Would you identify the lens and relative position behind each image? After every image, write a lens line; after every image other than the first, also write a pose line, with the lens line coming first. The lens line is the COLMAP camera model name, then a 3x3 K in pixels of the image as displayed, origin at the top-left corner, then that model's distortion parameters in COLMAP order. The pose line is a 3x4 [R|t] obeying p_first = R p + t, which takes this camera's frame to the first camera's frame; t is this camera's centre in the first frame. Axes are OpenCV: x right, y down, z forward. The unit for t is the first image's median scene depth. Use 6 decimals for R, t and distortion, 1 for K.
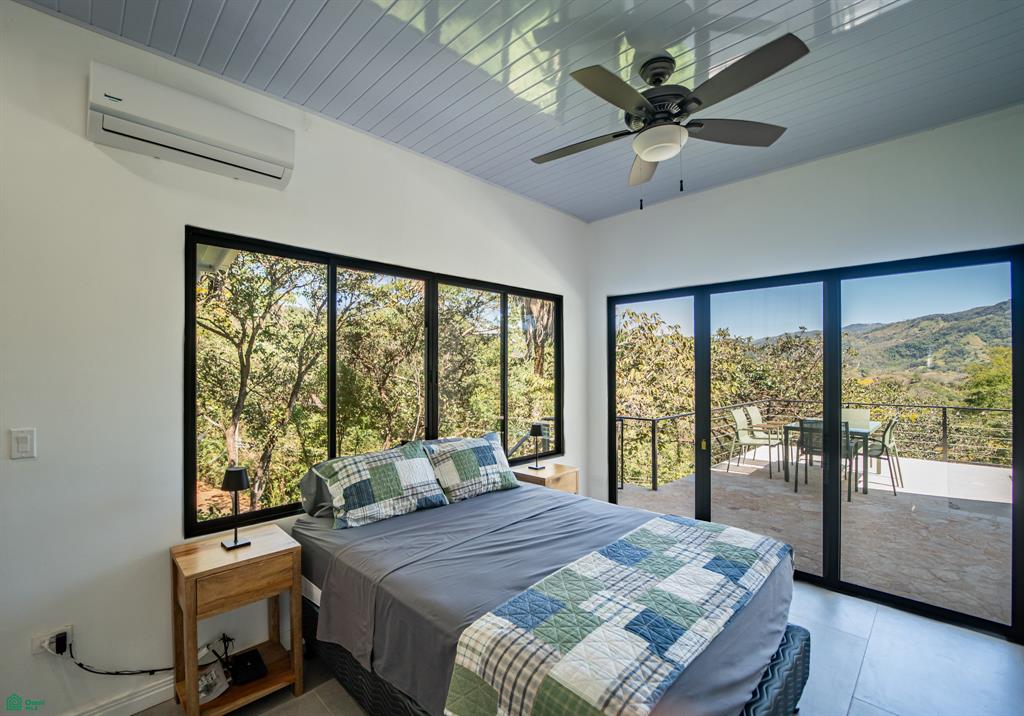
lens RADIAL K [[443.3, 0, 496.8], [0, 443.3, 366.2], [0, 0, 1]] dist [-0.021551, 0.000276]
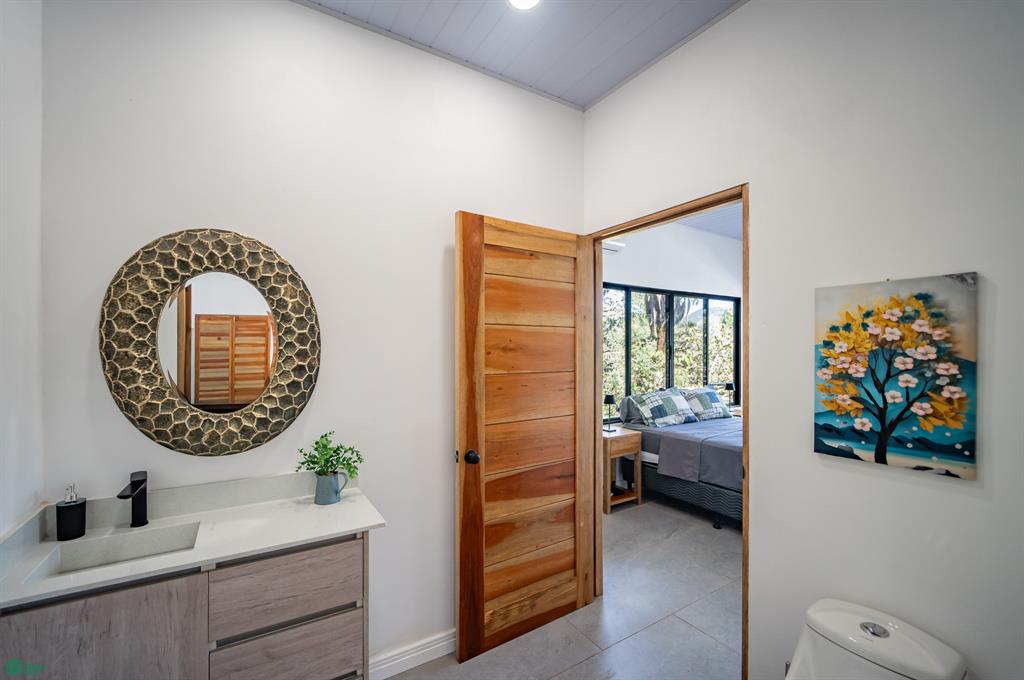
lens RADIAL K [[411.4, 0, 508.3], [0, 411.4, 344.7], [0, 0, 1]] dist [-0.020855, -0.000015]
pose [[0.976655, 0.000930, -0.214810, -0.553935], [-0.001251, 0.999998, -0.001355, -0.001160], [0.214808, 0.001592, 0.976655, -0.879995]]
